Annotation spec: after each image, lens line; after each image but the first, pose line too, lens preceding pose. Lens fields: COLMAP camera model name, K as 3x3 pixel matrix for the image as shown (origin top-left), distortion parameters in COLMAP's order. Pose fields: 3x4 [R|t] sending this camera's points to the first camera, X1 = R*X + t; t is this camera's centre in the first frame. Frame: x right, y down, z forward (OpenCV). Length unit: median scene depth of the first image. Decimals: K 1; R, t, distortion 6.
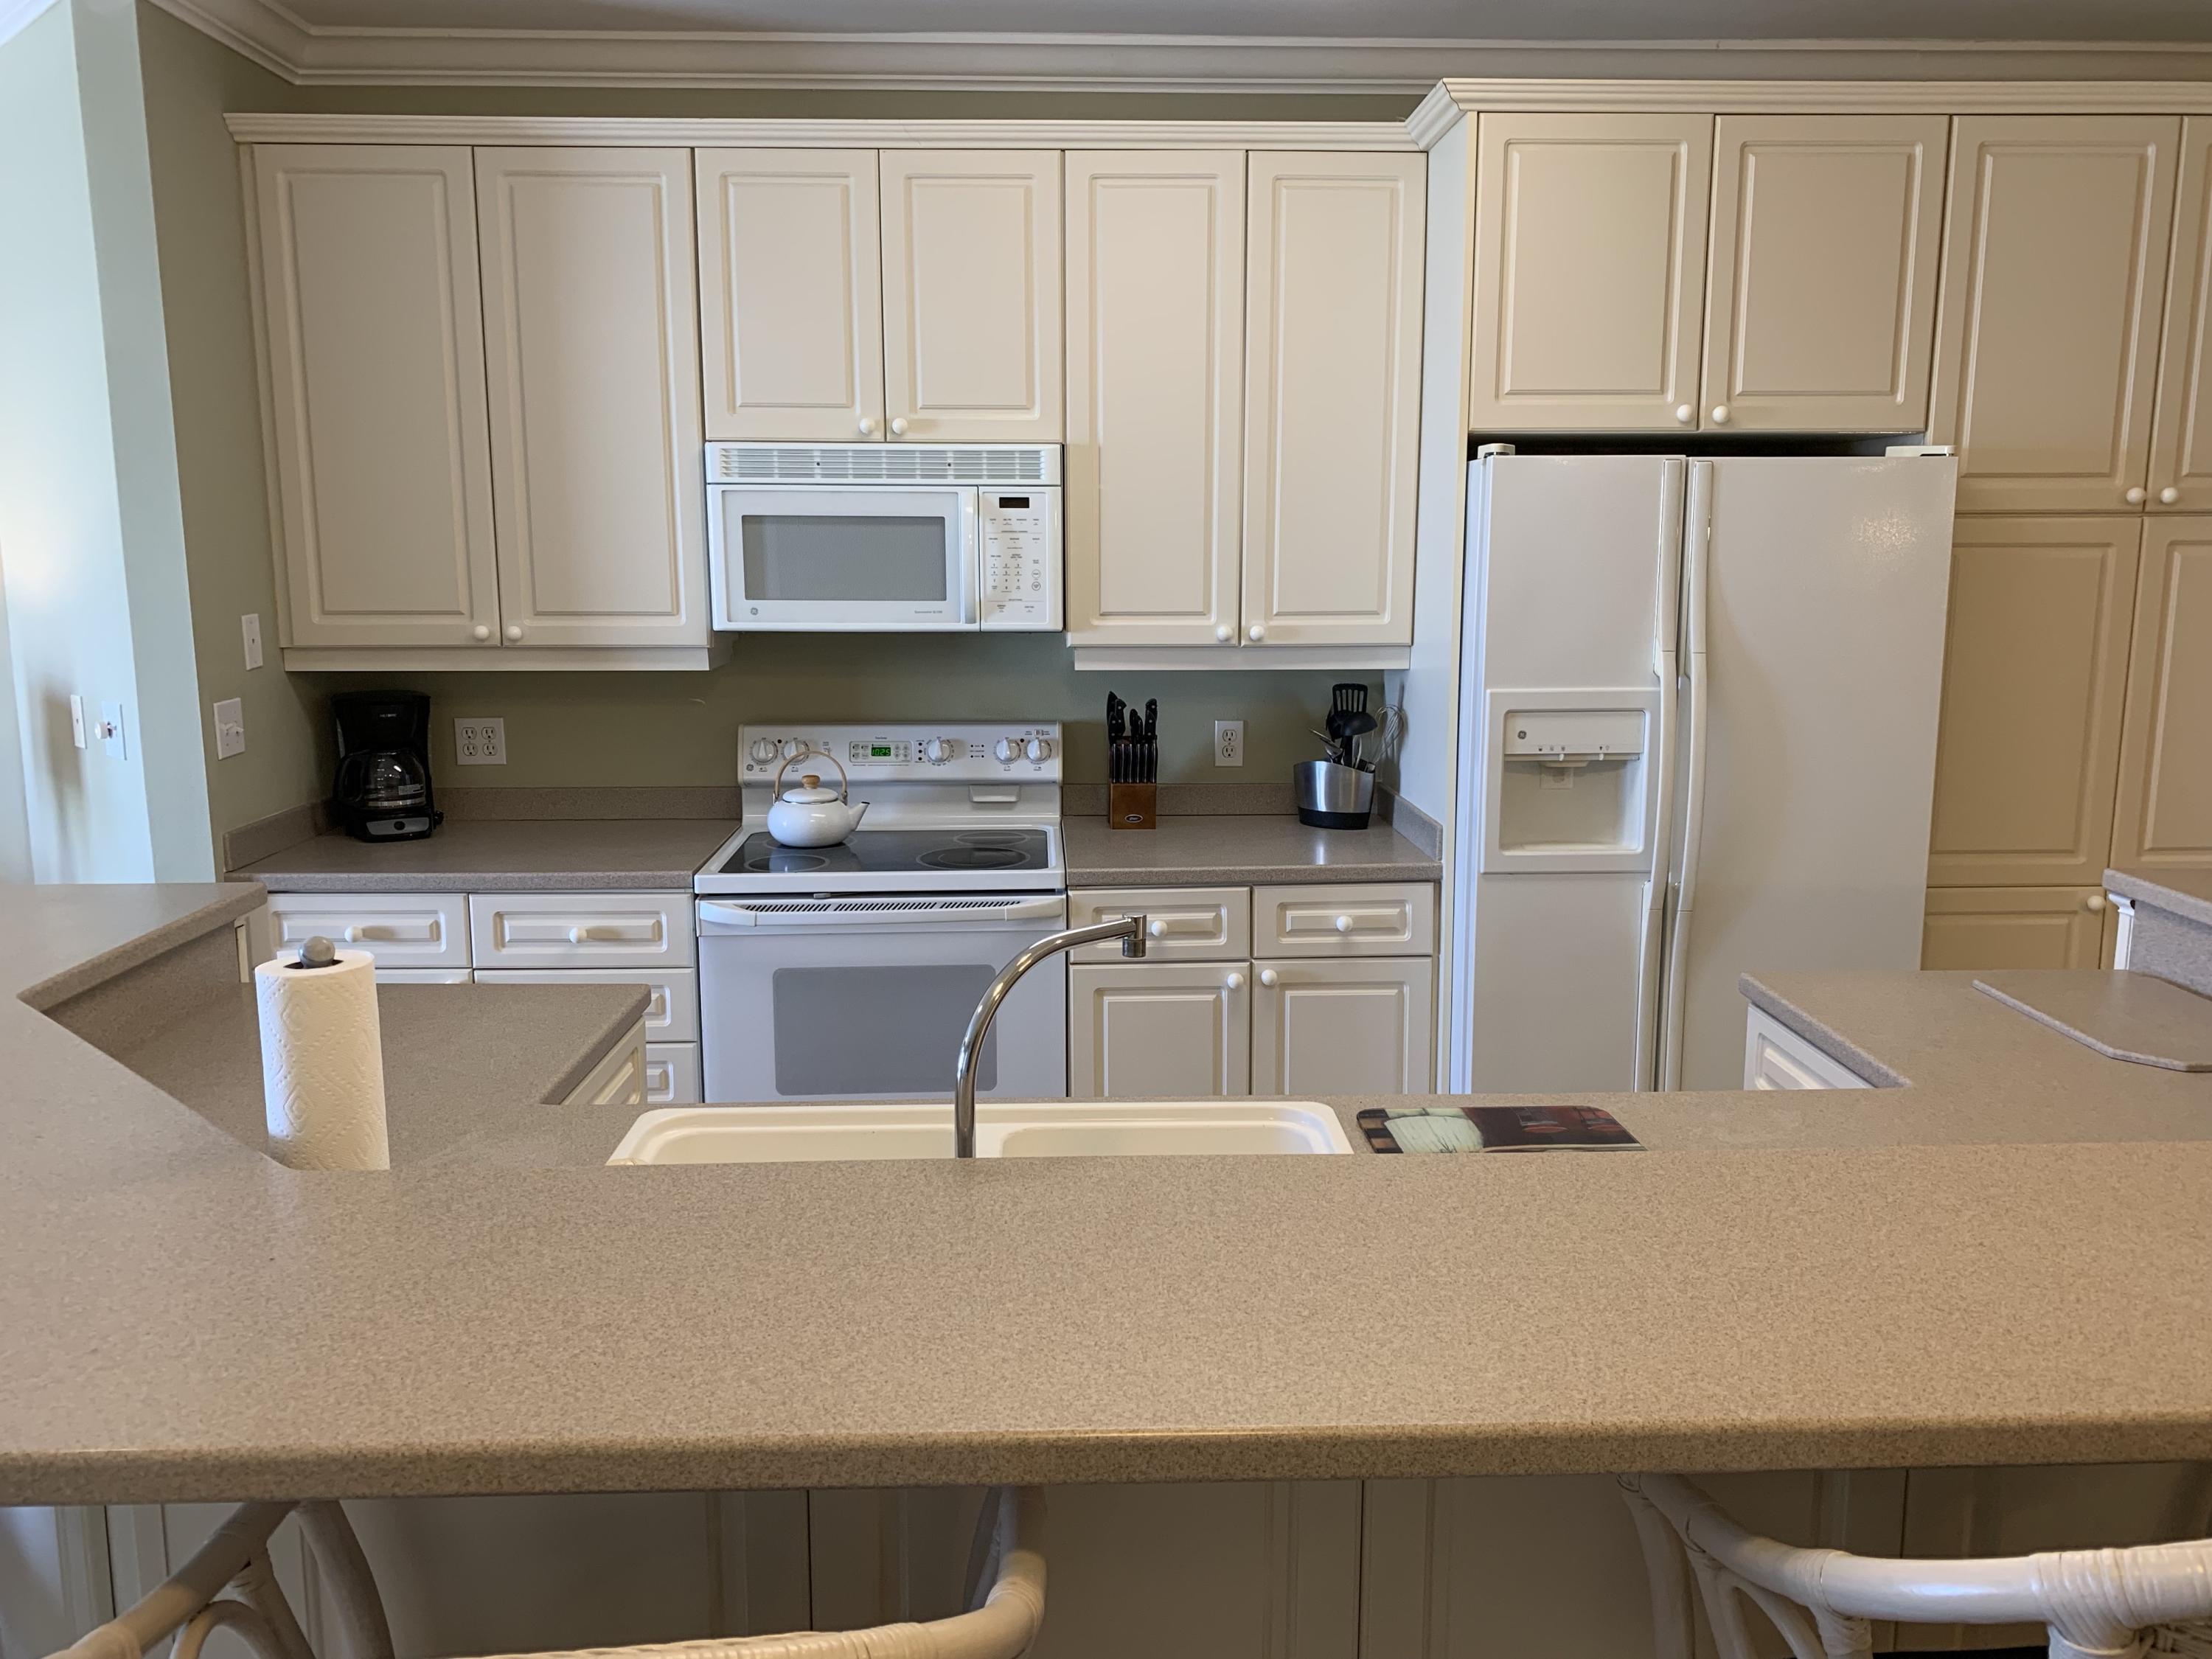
lens RADIAL K [[1689.9, 0, 1115.7], [0, 1689.9, 825.8], [0, 0, 1]] dist [0.047913, -0.055326]
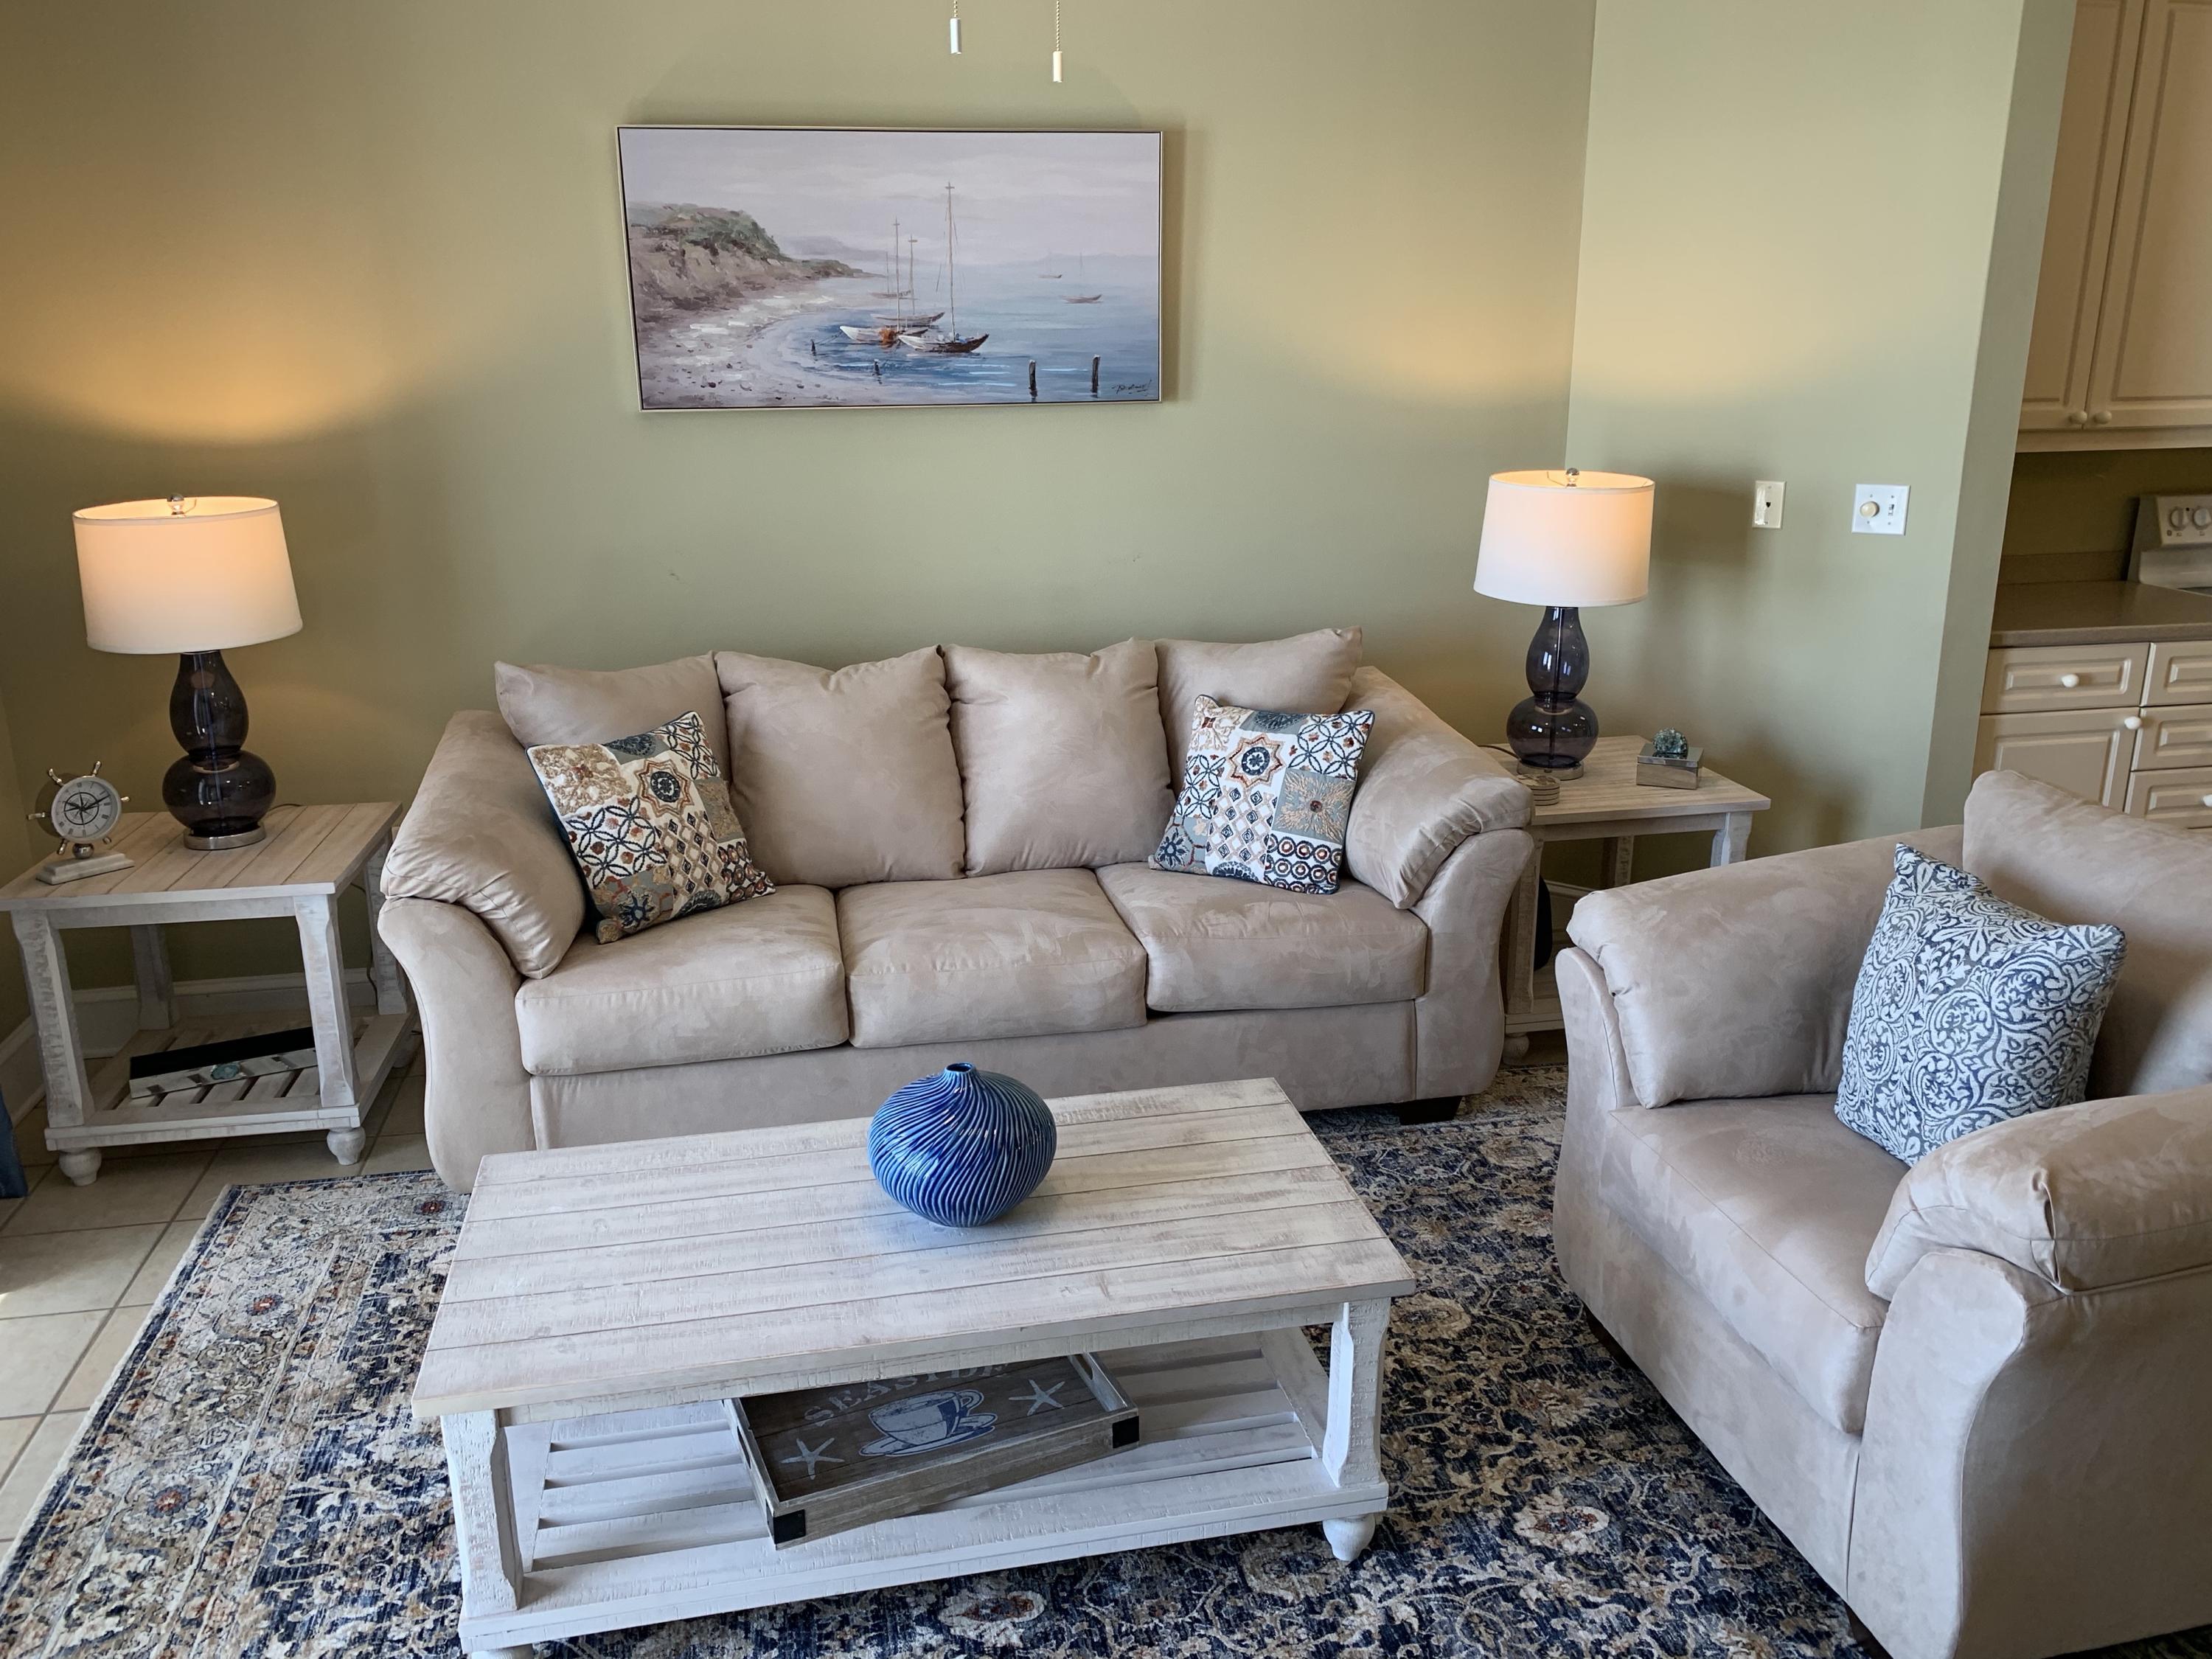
lens RADIAL K [[1689.9, 0, 1117.2], [0, 1689.9, 822.6], [0, 0, 1]] dist [0.047913, -0.055326]
pose [[0.984118, -0.056056, 0.168431, -1.220169], [0.036850, 0.992674, 0.115064, 0.001463], [-0.173647, -0.107030, 0.978975, -0.036792]]
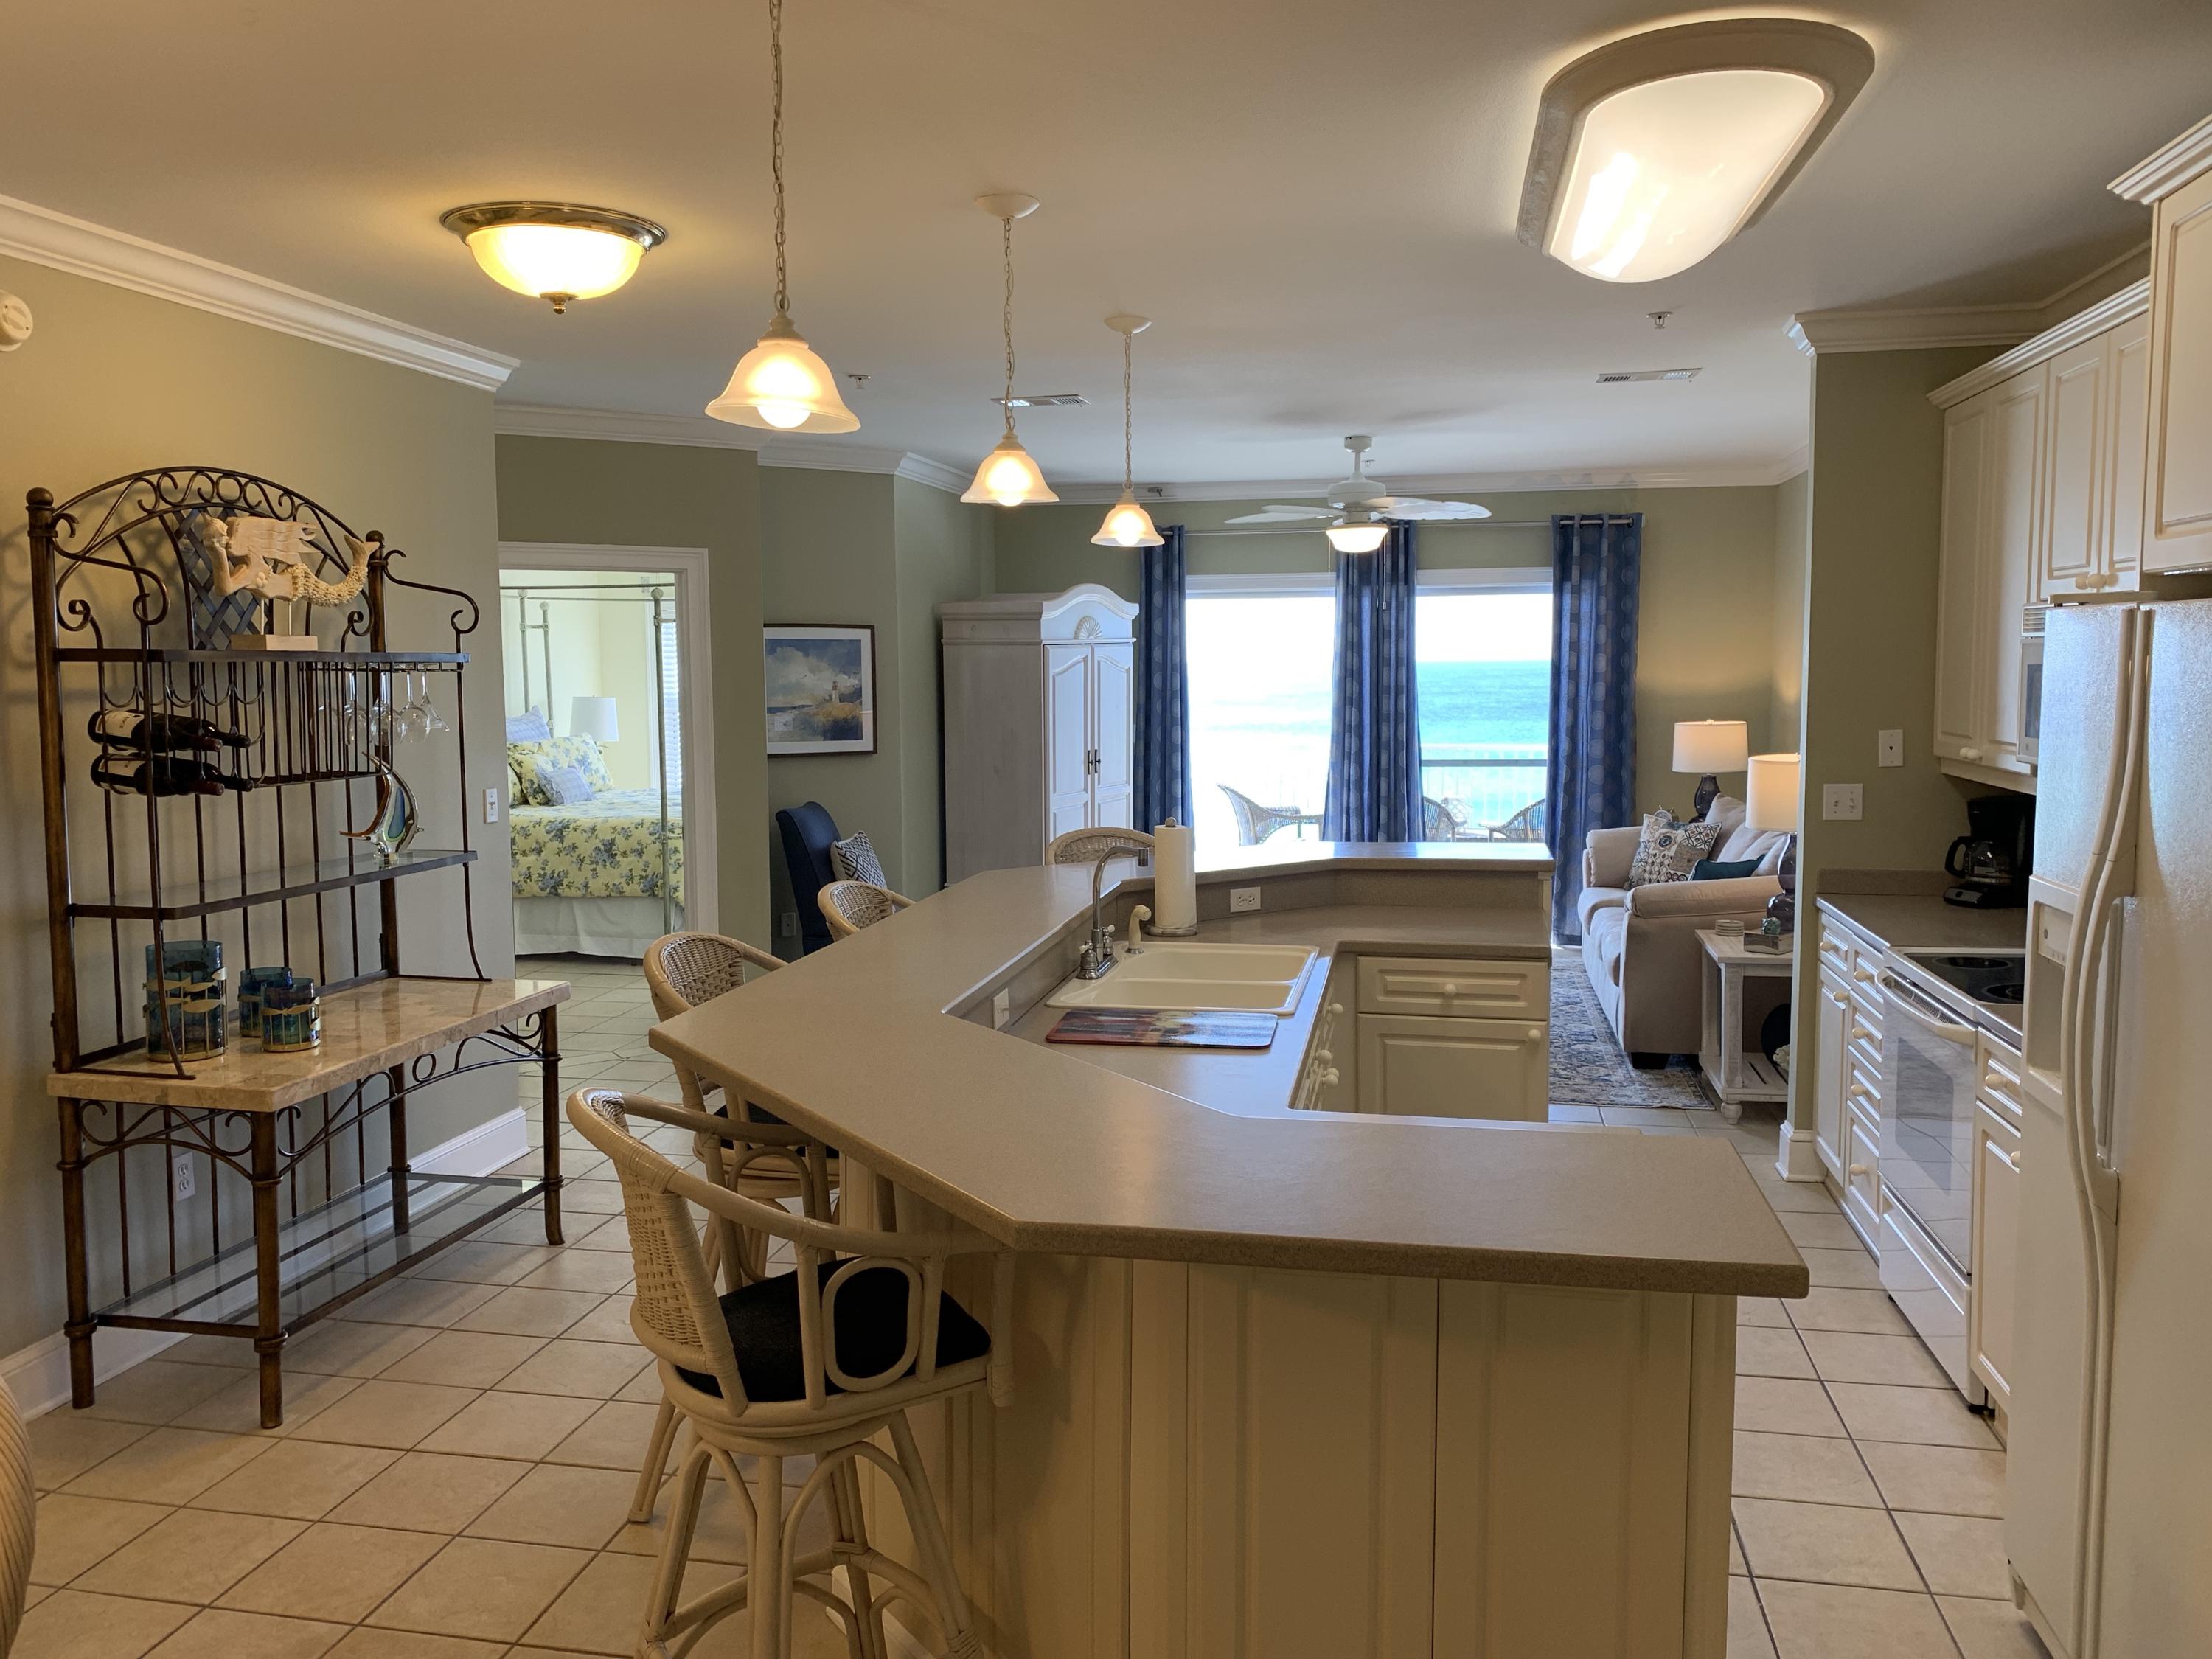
lens RADIAL K [[1689.9, 0, 1100.9], [0, 1689.9, 820.1], [0, 0, 1]] dist [0.047913, -0.055326]
pose [[-0.231895, 0.095837, -0.968008, 1.051455], [-0.153889, 0.978989, 0.133789, -0.135566], [0.960491, 0.179991, -0.212275, 0.651746]]
